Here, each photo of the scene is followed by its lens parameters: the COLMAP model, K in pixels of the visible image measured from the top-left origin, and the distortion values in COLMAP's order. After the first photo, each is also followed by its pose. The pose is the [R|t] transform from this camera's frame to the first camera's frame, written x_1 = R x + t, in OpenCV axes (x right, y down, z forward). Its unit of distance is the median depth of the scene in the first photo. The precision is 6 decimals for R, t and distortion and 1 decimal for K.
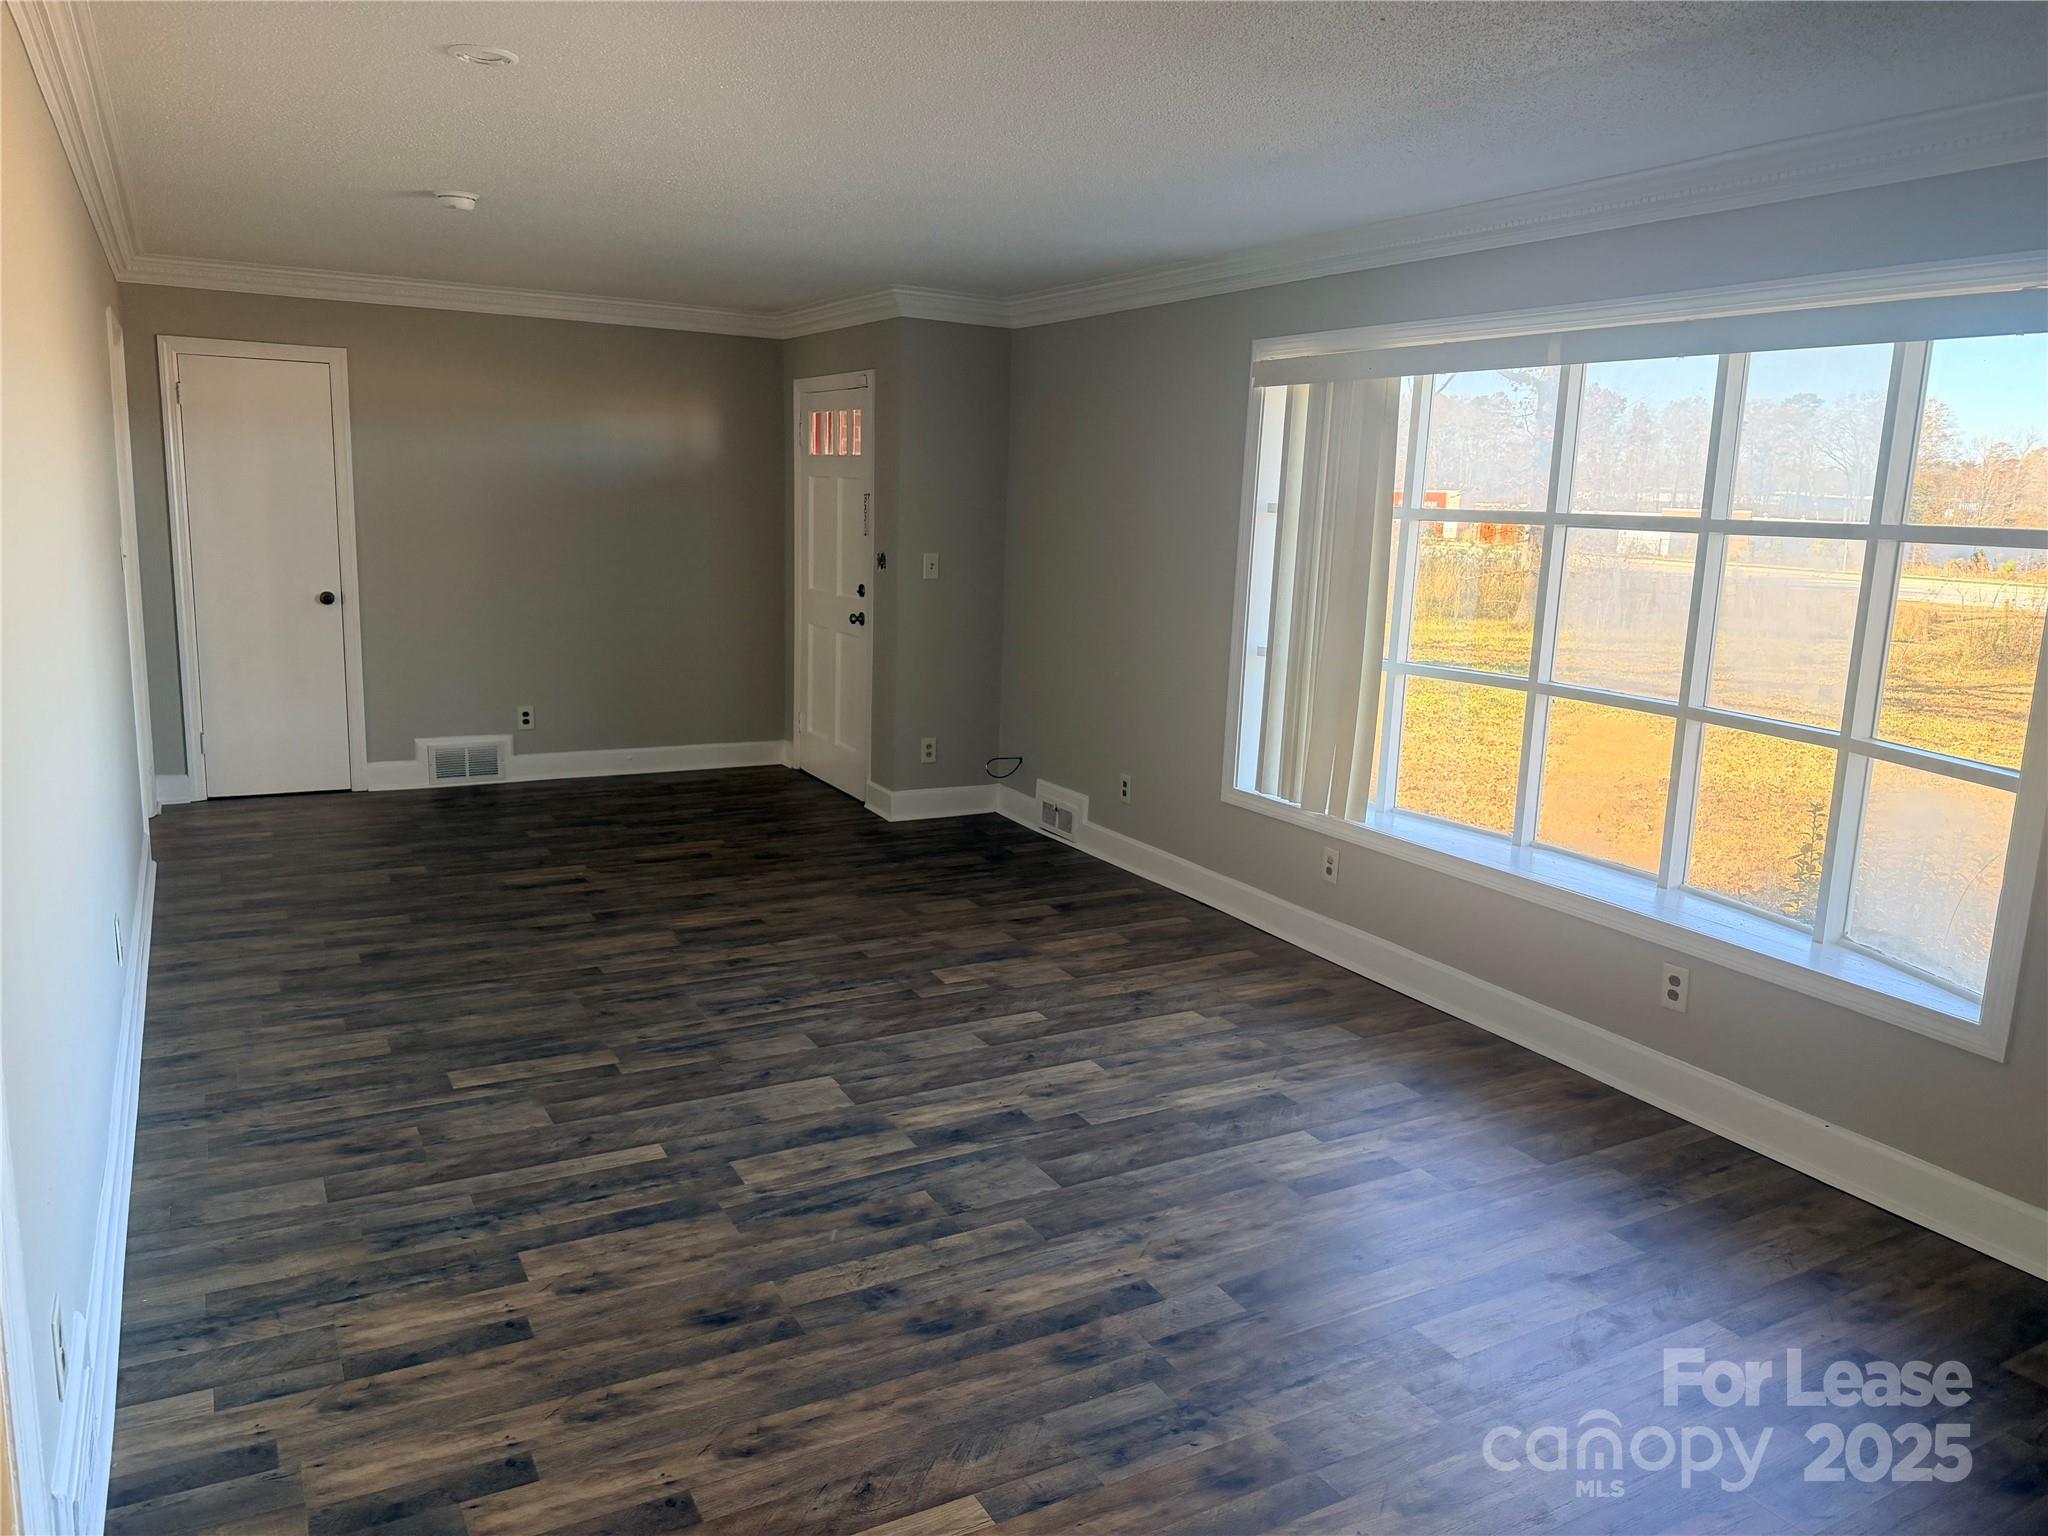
lens RADIAL K [[1450.3, 0, 1028.6], [0, 1450.3, 768.3], [0, 0, 1]] dist [0.088722, -0.066896]
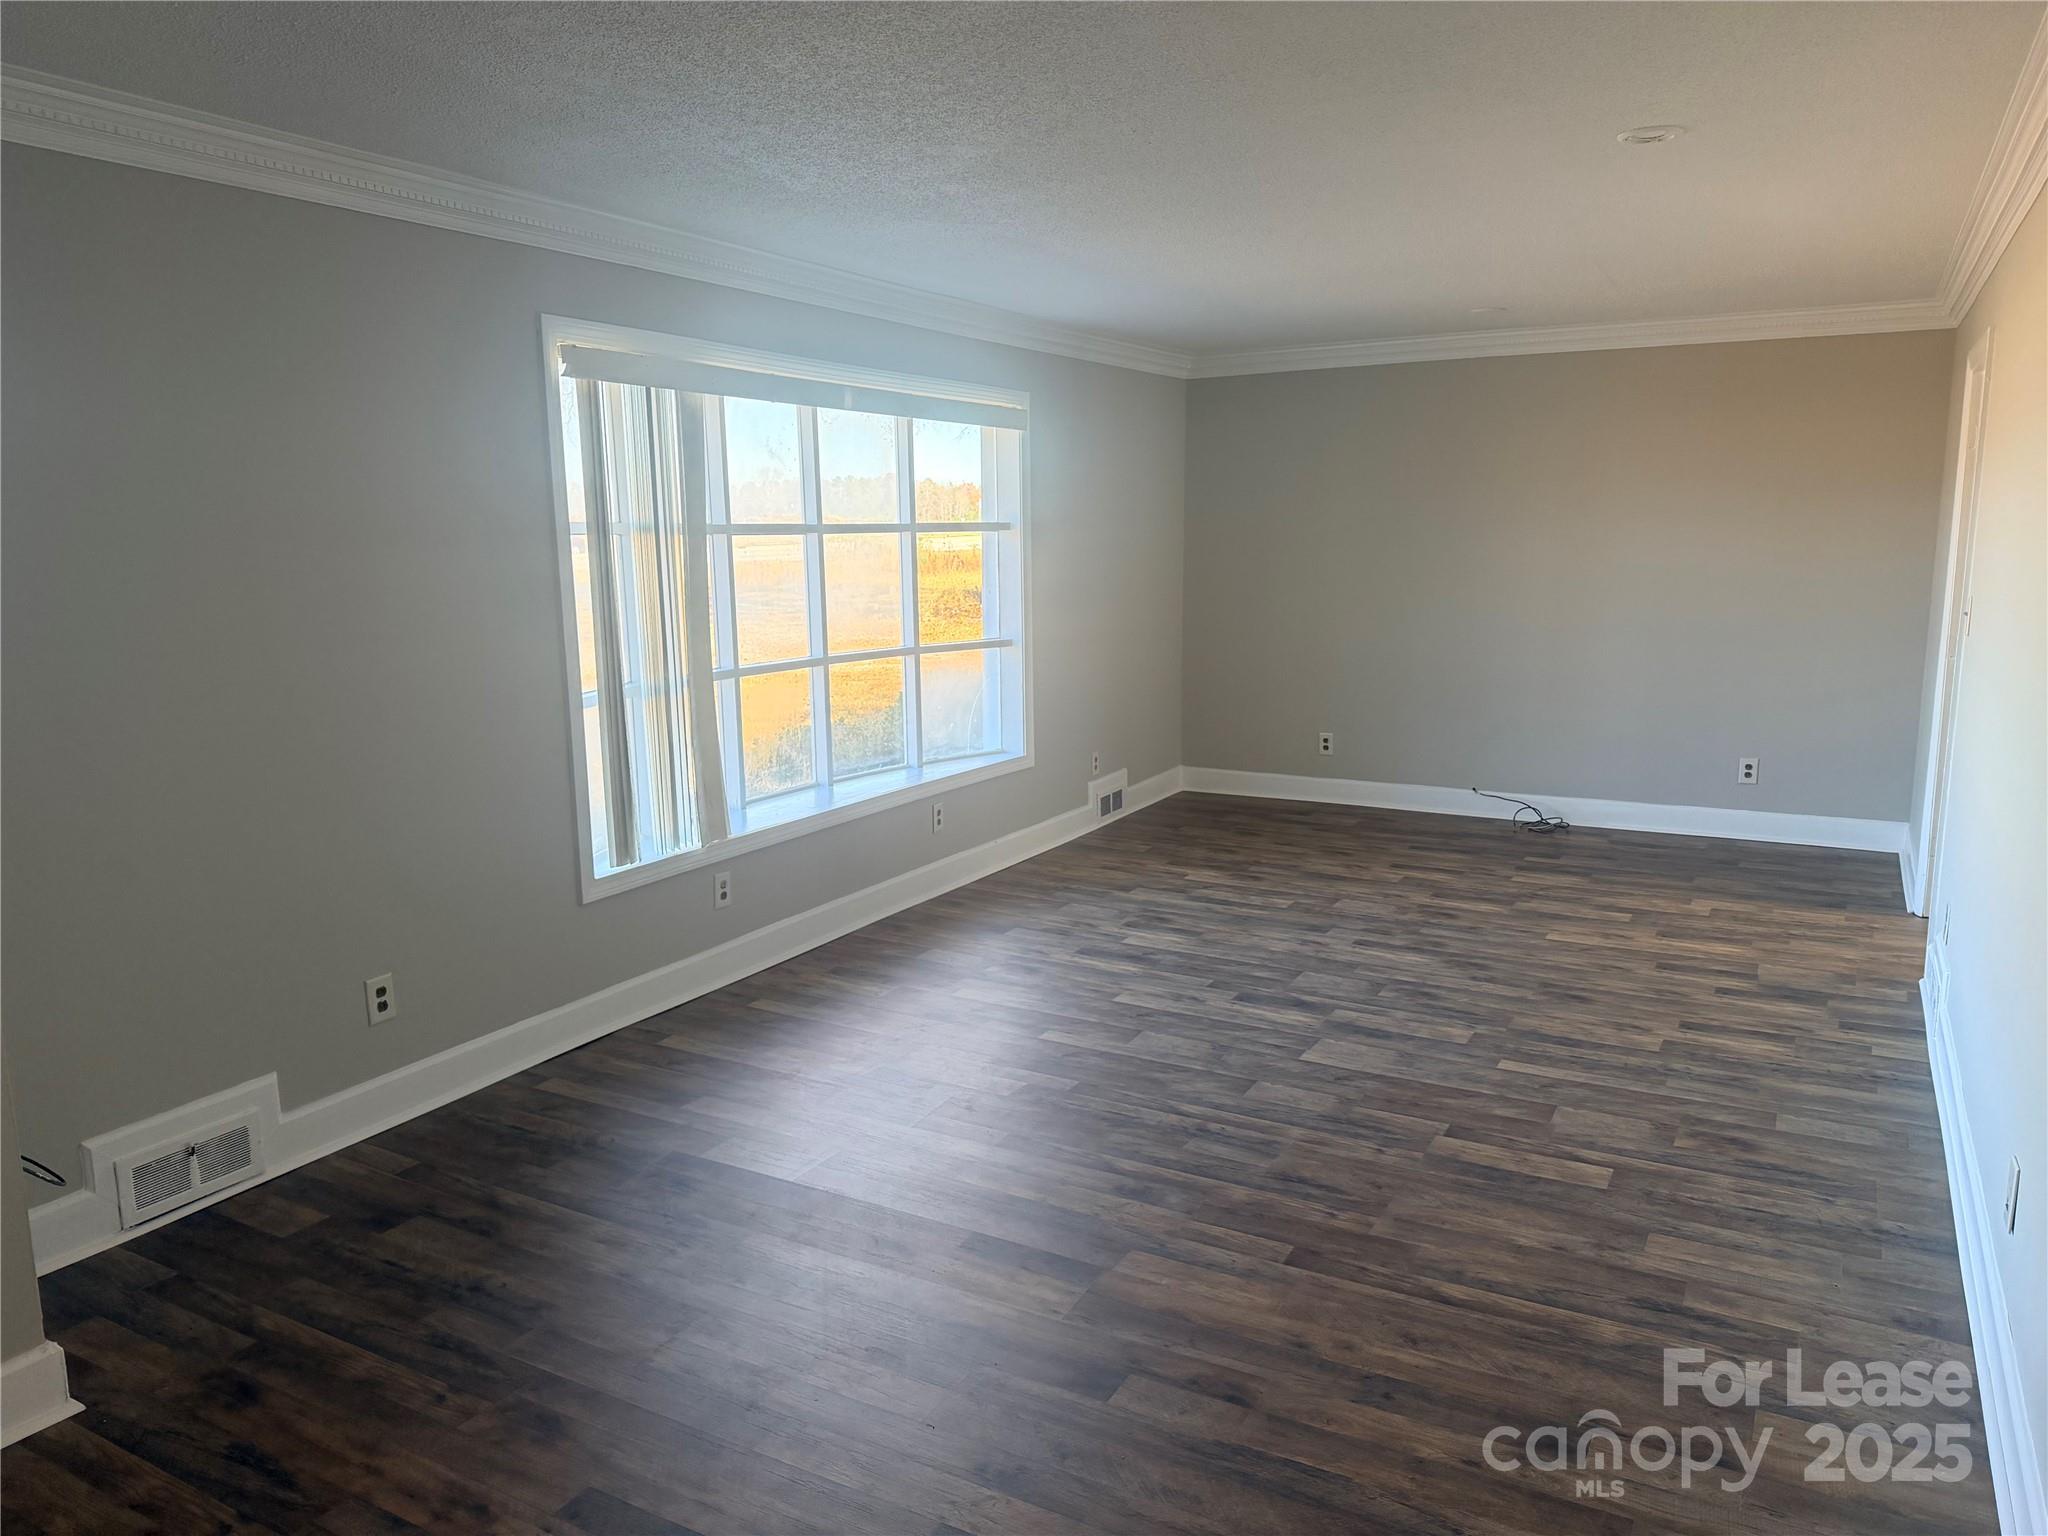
lens RADIAL K [[1450.3, 0, 1028.6], [0, 1450.3, 768.3], [0, 0, 1]] dist [0.088722, -0.066896]
pose [[-0.529375, -0.175222, 0.830096, -0.987753], [0.146321, 0.944920, 0.292773, -0.376848], [-0.835674, 0.276448, -0.474579, 1.794397]]
